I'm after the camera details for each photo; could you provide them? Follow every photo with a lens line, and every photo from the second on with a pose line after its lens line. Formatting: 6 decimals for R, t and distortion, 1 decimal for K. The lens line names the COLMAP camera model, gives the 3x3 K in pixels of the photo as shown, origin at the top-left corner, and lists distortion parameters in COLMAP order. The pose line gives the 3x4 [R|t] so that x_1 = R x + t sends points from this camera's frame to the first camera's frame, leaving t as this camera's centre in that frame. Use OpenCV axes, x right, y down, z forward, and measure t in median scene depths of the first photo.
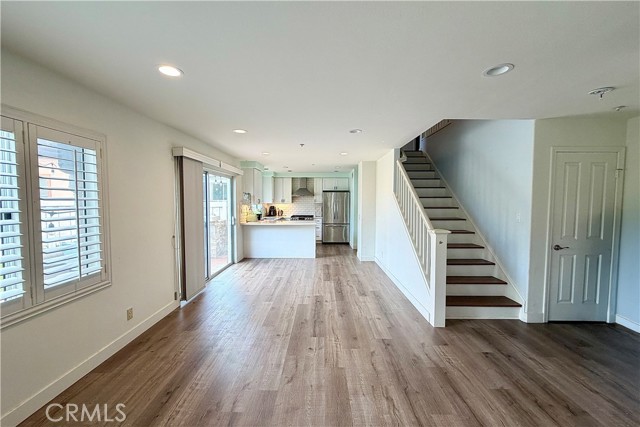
lens RADIAL K [[257.0, 0, 317.5], [0, 257.0, 212.3], [0, 0, 1]] dist [-0.000124, -0.000030]
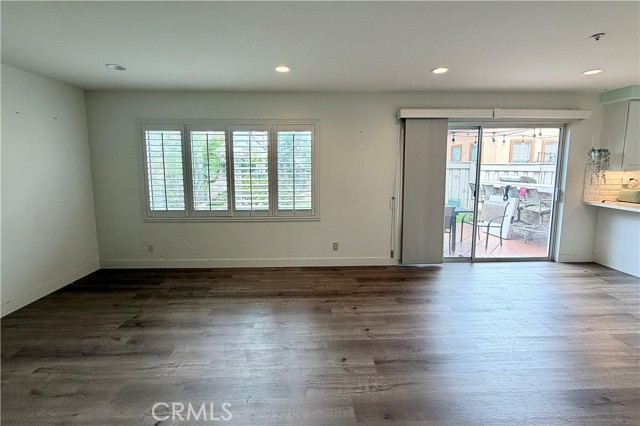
lens RADIAL K [[268.5, 0, 318.0], [0, 268.5, 192.9], [0, 0, 1]] dist [-0.000819, -0.000167]
pose [[0.049090, 0.101353, -0.993639, 0.275694], [-0.042624, 0.994144, 0.099298, -0.011763], [0.997884, 0.037478, 0.053122, 0.339537]]
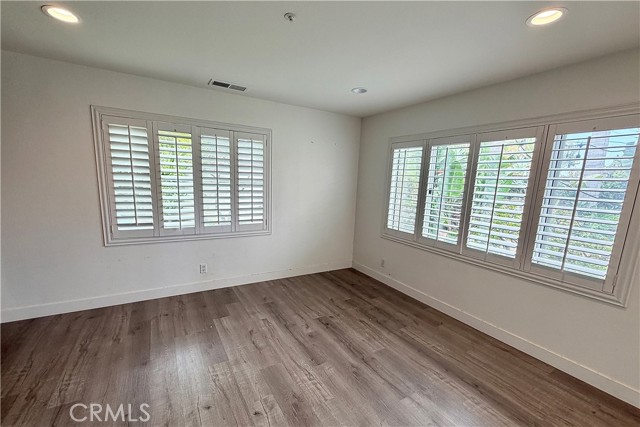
lens RADIAL K [[272.5, 0, 318.5], [0, 272.5, 226.5], [0, 0, 1]] dist [0.000574, 0.000088]
pose [[-0.850572, 0.052636, -0.523218, 0.135682], [-0.068583, 0.975376, 0.209615, -0.020098], [0.521367, 0.214177, -0.826017, 0.431298]]
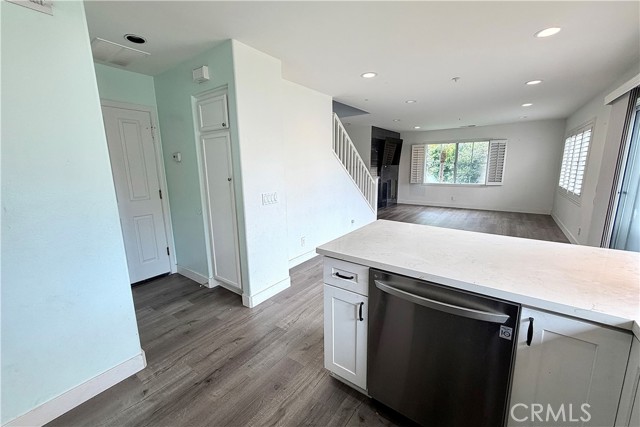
lens RADIAL K [[257.0, 0, 317.5], [0, 257.0, 212.3], [0, 0, 1]] dist [-0.000124, -0.000030]
pose [[-0.811214, -0.099096, 0.576292, -0.136336], [0.037720, 0.974615, 0.220686, -0.049638], [-0.583532, 0.200761, -0.786883, 1.320920]]
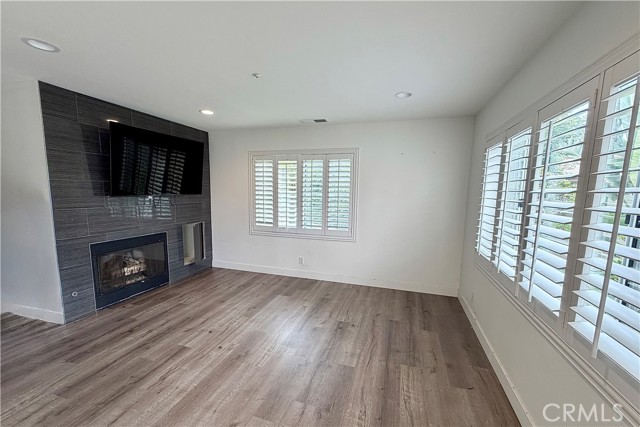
lens RADIAL K [[266.3, 0, 319.2], [0, 266.3, 227.2], [0, 0, 1]] dist [-0.000415, -0.000065]
pose [[-0.958152, -0.058280, 0.280264, -0.174778], [-0.006341, 0.983136, 0.182764, -0.022468], [-0.286189, 0.173338, -0.942364, 0.508262]]
